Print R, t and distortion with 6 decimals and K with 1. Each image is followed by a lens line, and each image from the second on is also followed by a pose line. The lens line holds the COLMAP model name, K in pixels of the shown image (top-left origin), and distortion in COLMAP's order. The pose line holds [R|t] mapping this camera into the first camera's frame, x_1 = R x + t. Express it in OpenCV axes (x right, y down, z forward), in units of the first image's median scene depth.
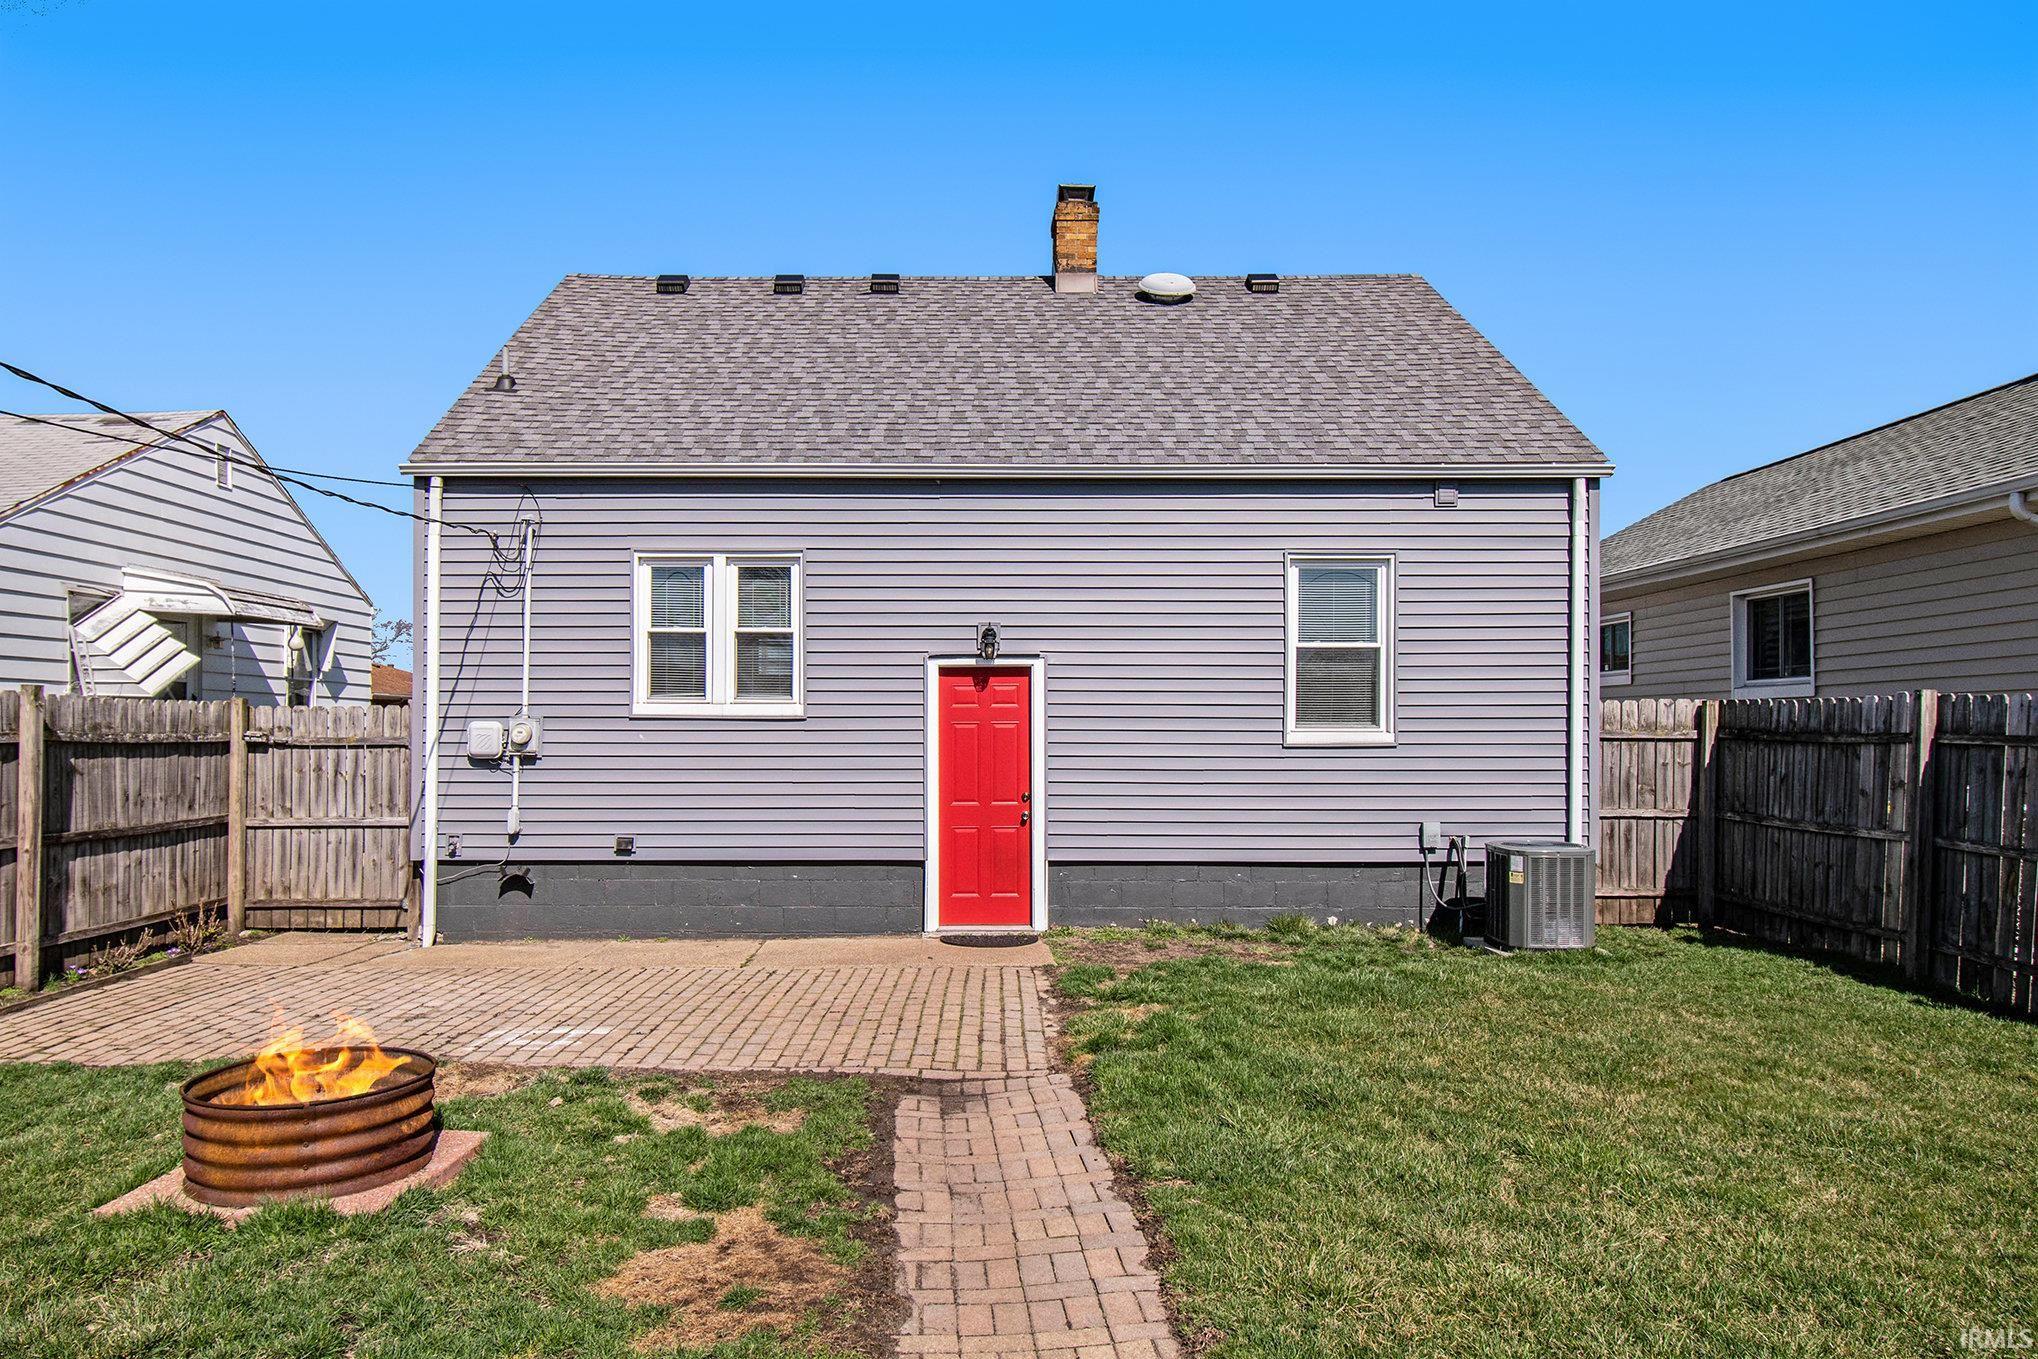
lens RADIAL K [[1288.2, 0, 1007.1], [0, 1288.2, 705.1], [0, 0, 1]] dist [0.005908, -0.002851]
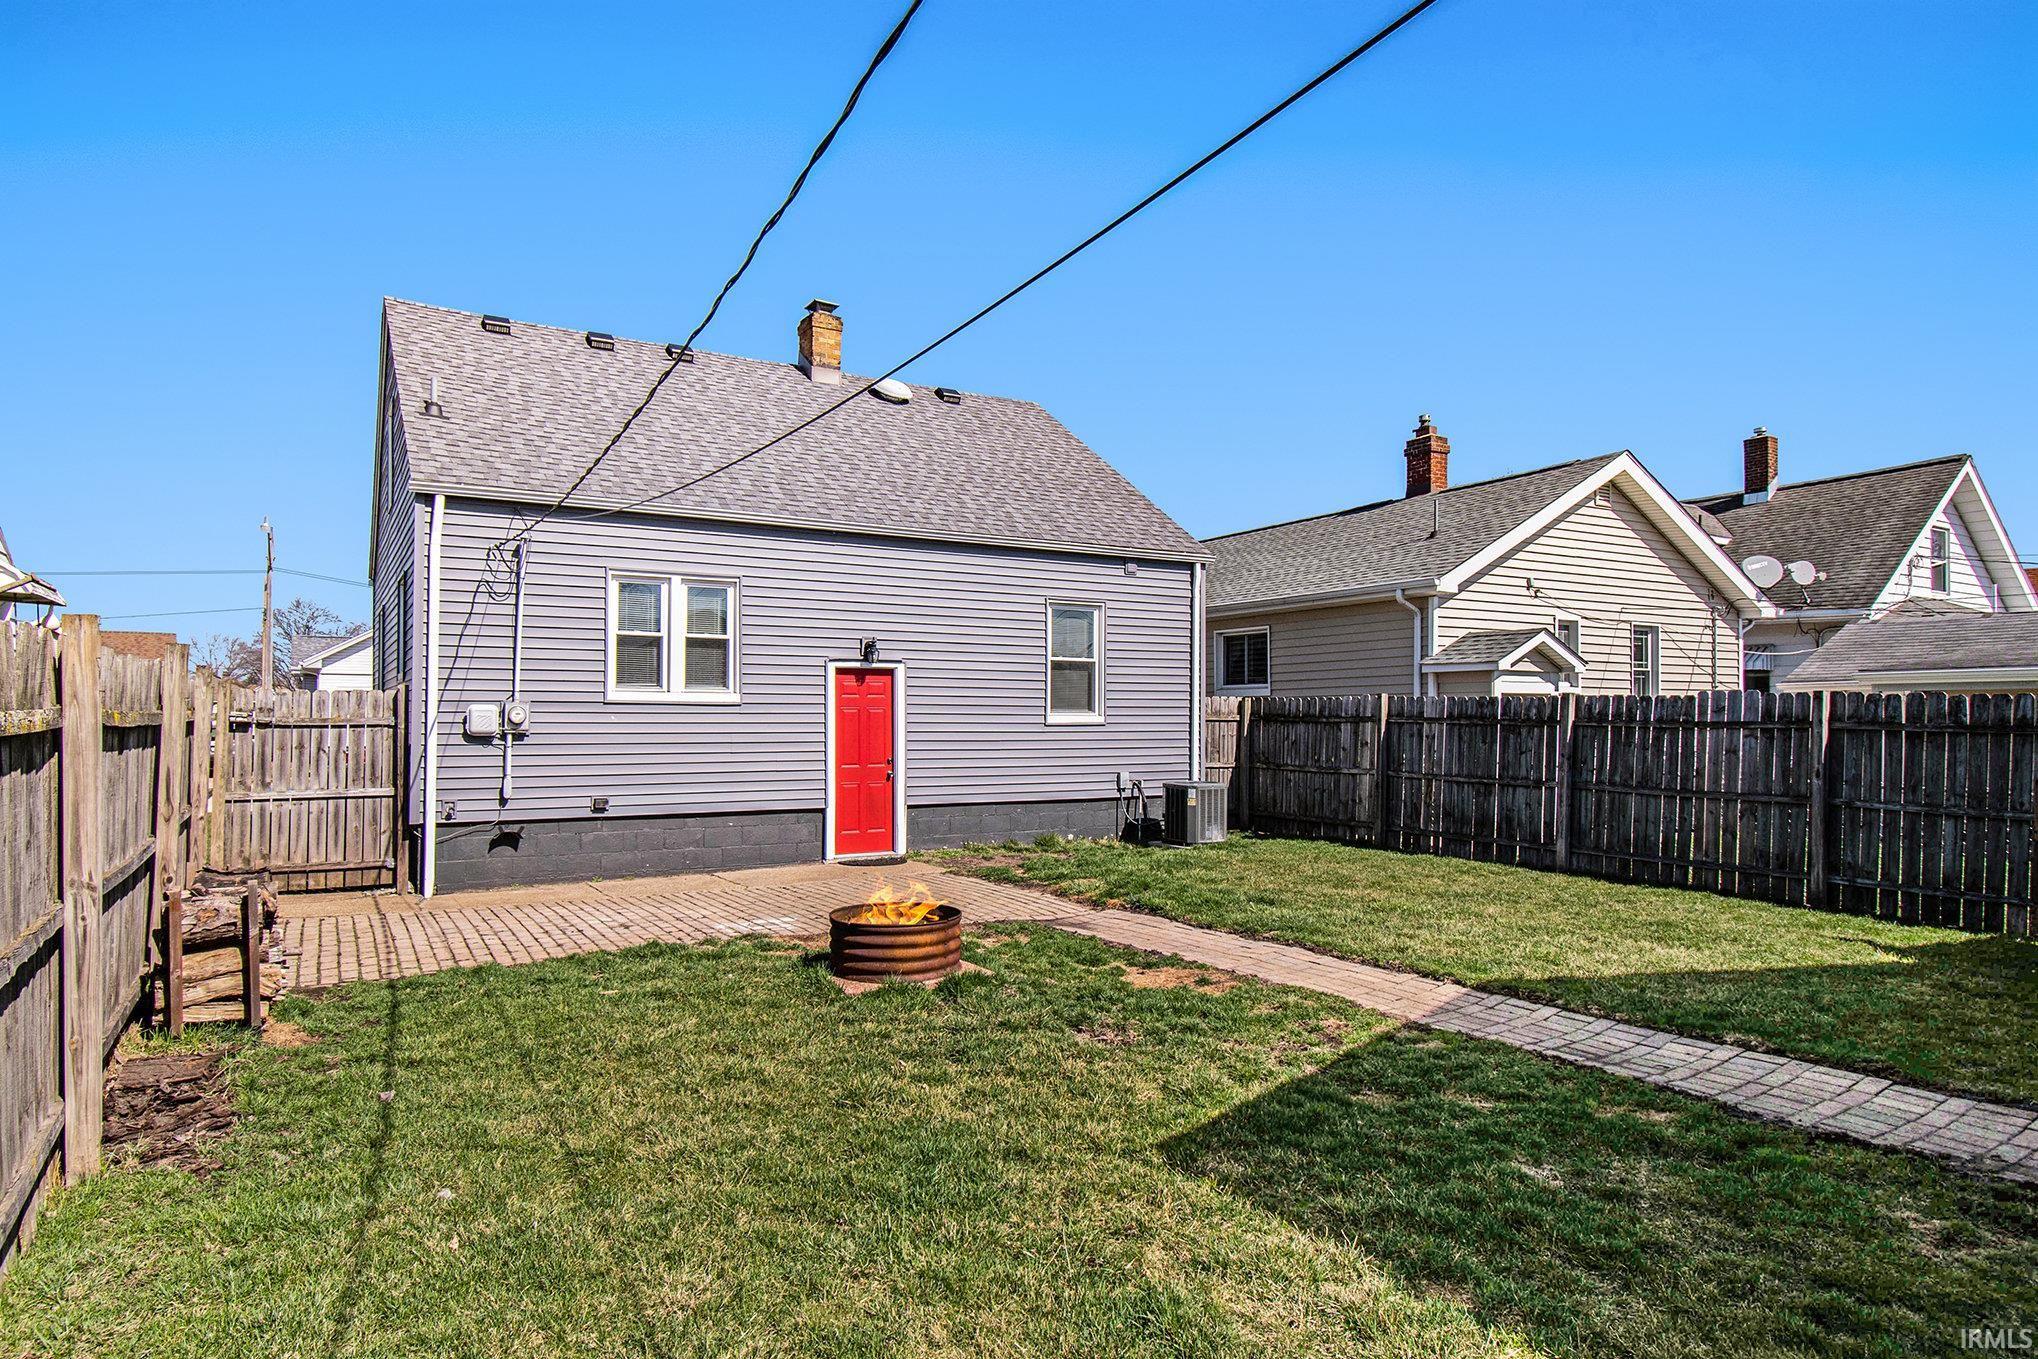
lens RADIAL K [[1155.2, 0, 1016.8], [0, 1155.2, 694.9], [0, 0, 1]] dist [0.008826, 0.000002]
pose [[0.862575, 0.011854, 0.505790, -0.510518], [-0.011837, 0.999925, -0.003249, 0.001272], [-0.505790, -0.003185, 0.862651, -0.166866]]
